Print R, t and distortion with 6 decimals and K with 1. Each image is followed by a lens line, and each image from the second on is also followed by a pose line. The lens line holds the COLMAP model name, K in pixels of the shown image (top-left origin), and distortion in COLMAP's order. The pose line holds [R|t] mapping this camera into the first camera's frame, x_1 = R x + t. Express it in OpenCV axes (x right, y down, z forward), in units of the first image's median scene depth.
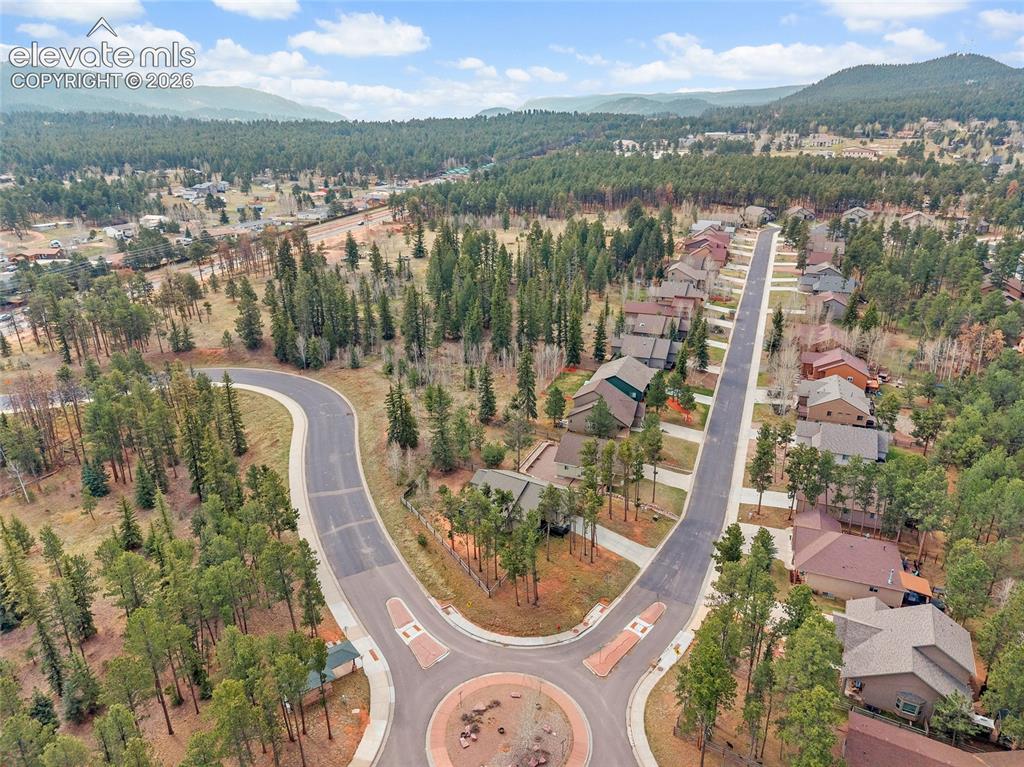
lens RADIAL K [[690.0, 0, 512.0], [0, 690.0, 383.5], [0, 0, 1]] dist [0.008735, -0.006882]
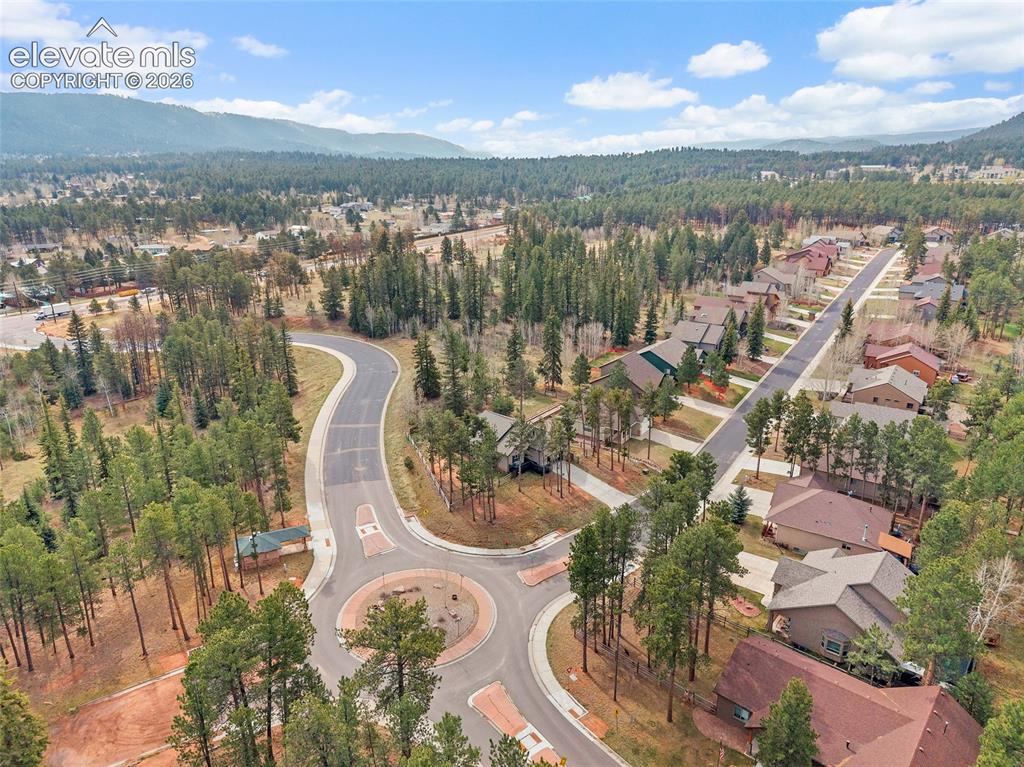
lens RADIAL K [[690.0, 0, 512.0], [0, 690.0, 383.5], [0, 0, 1]] dist [0.008735, -0.006882]
pose [[0.975709, 0.065945, -0.208908, 0.143336], [-0.078369, 0.995580, -0.051754, 0.088413], [0.204572, 0.066869, 0.976565, -0.007017]]
